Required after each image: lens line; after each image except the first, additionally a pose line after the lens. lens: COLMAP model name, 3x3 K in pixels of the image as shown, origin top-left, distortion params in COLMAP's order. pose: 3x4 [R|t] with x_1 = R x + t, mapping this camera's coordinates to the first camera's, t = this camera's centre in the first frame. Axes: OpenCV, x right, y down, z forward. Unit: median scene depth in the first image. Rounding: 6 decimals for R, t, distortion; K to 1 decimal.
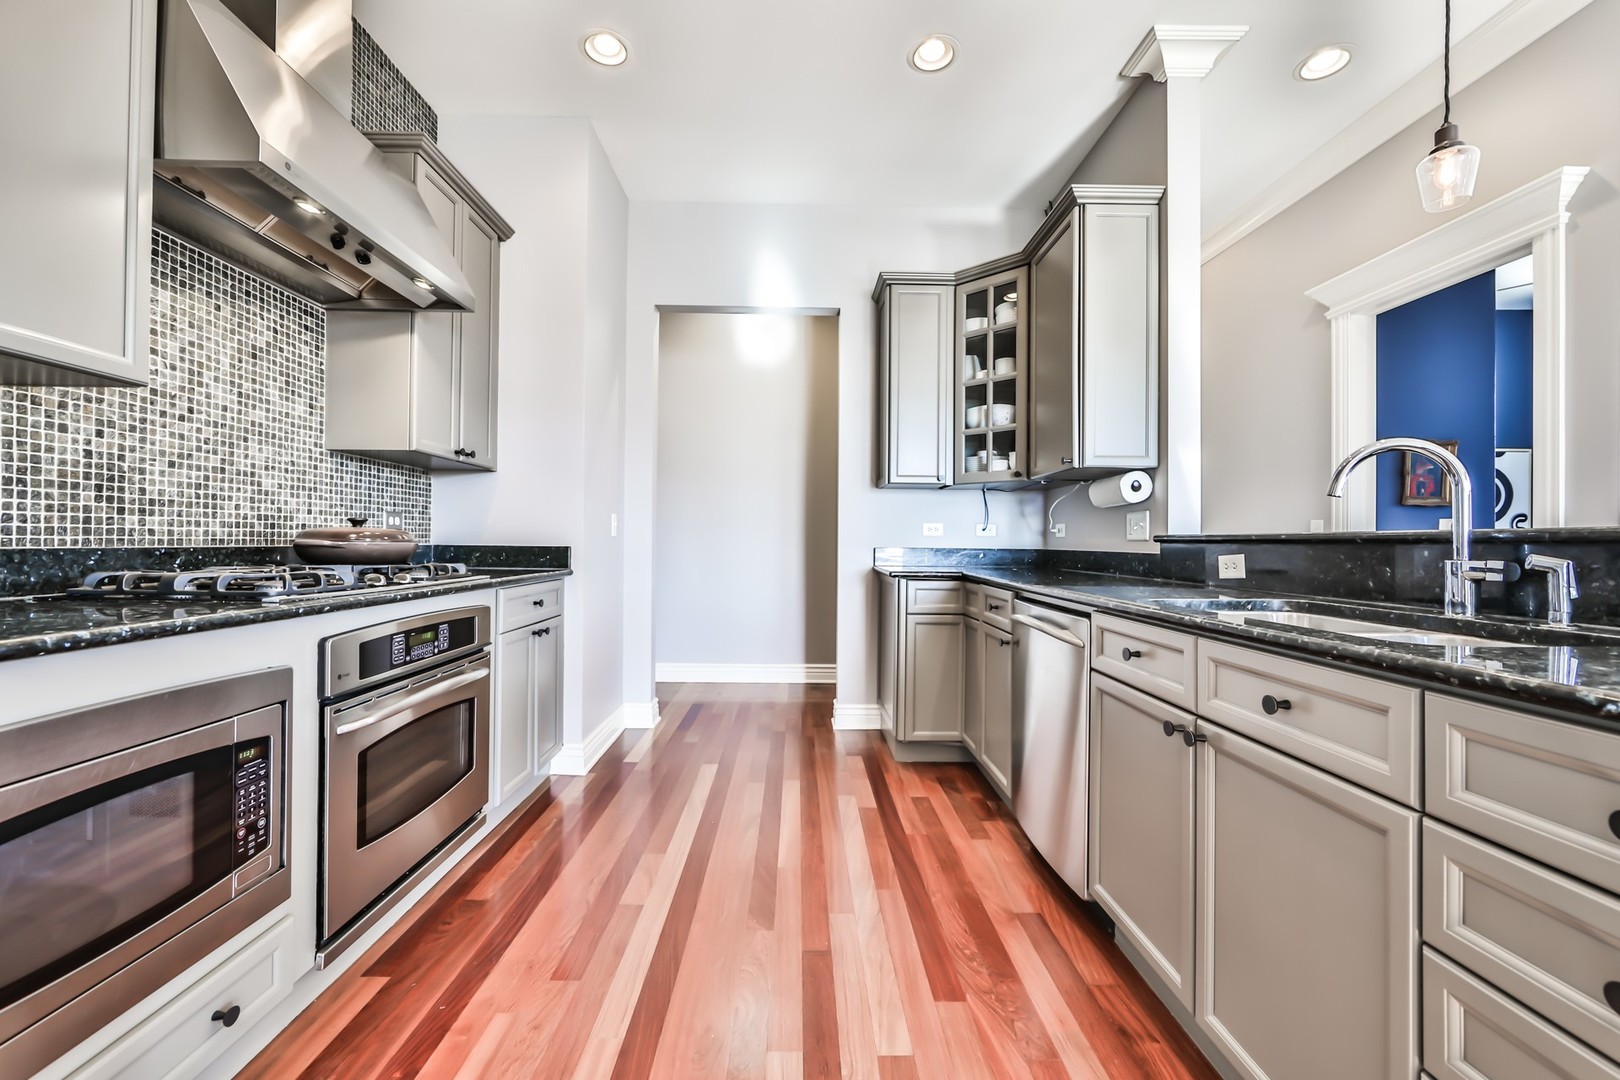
lens RADIAL K [[649.1, 0, 810.0], [0, 649.1, 540.0], [0, 0, 1]] dist [-0.015114, 0.000151]
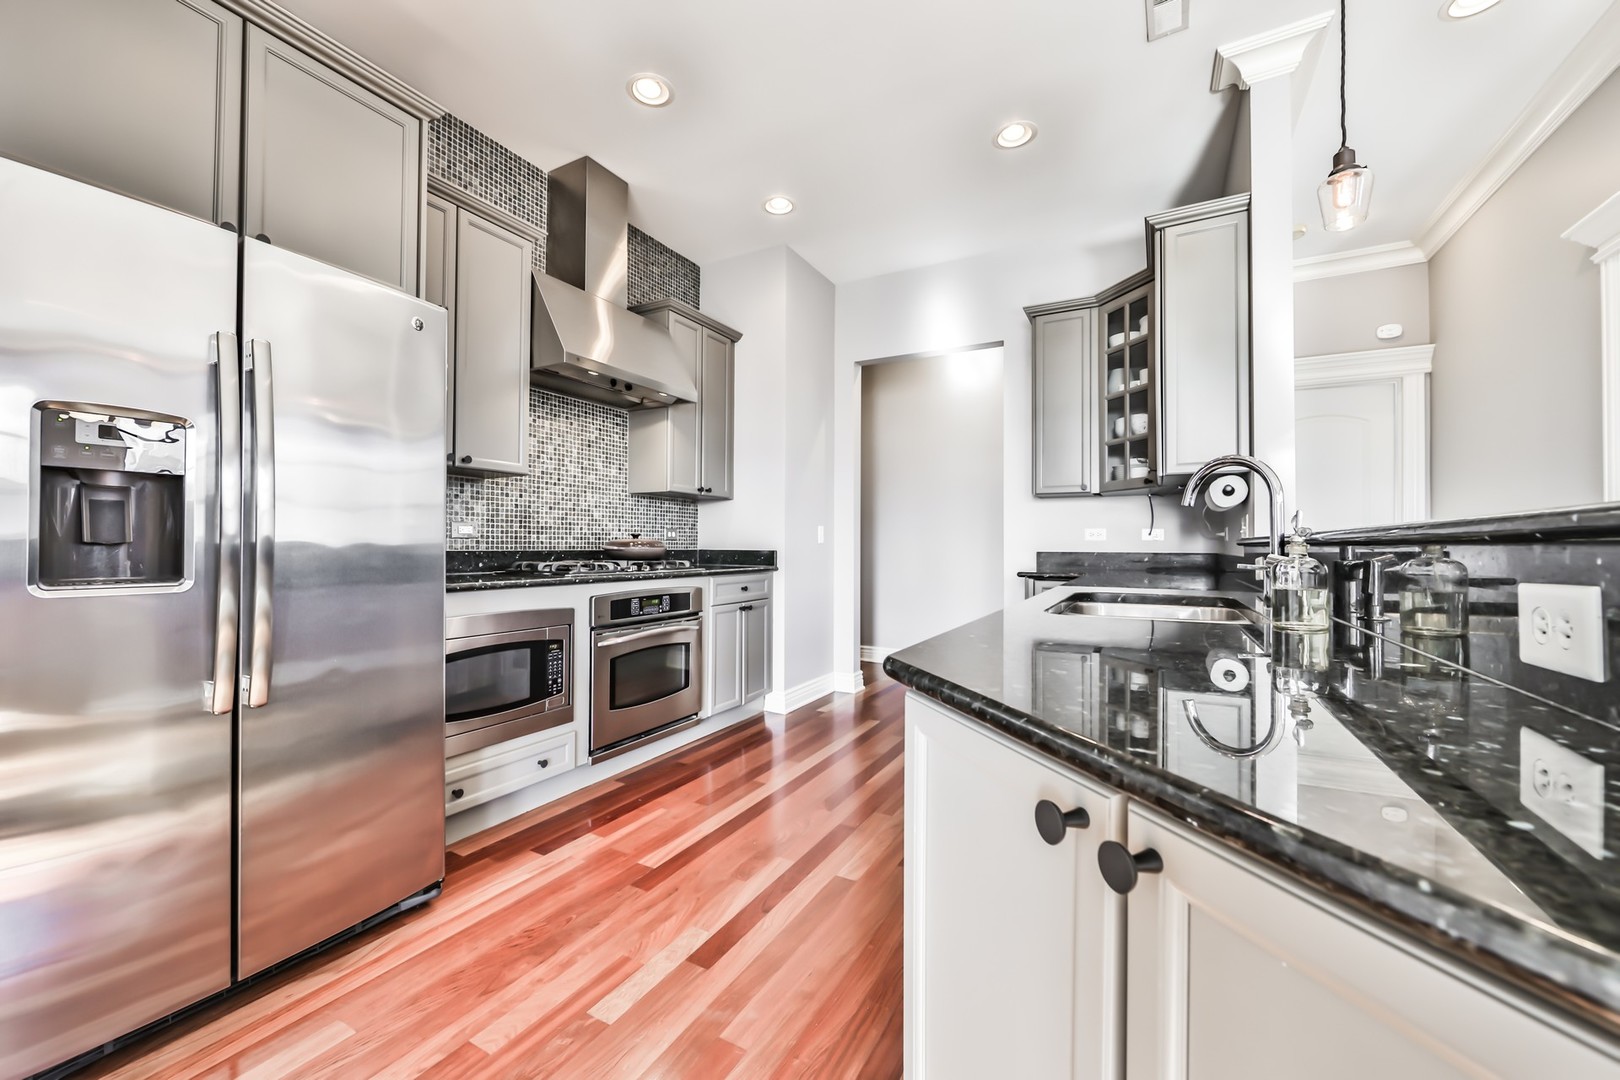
lens RADIAL K [[641.2, 0, 800.1], [0, 641.2, 537.9], [0, 0, 1]] dist [-0.017451, 0.004075]
pose [[0.864064, -0.010374, -0.503275, 0.520501], [0.004414, 0.999905, -0.013032, 0.001617], [0.503363, 0.009039, 0.864028, -0.248923]]
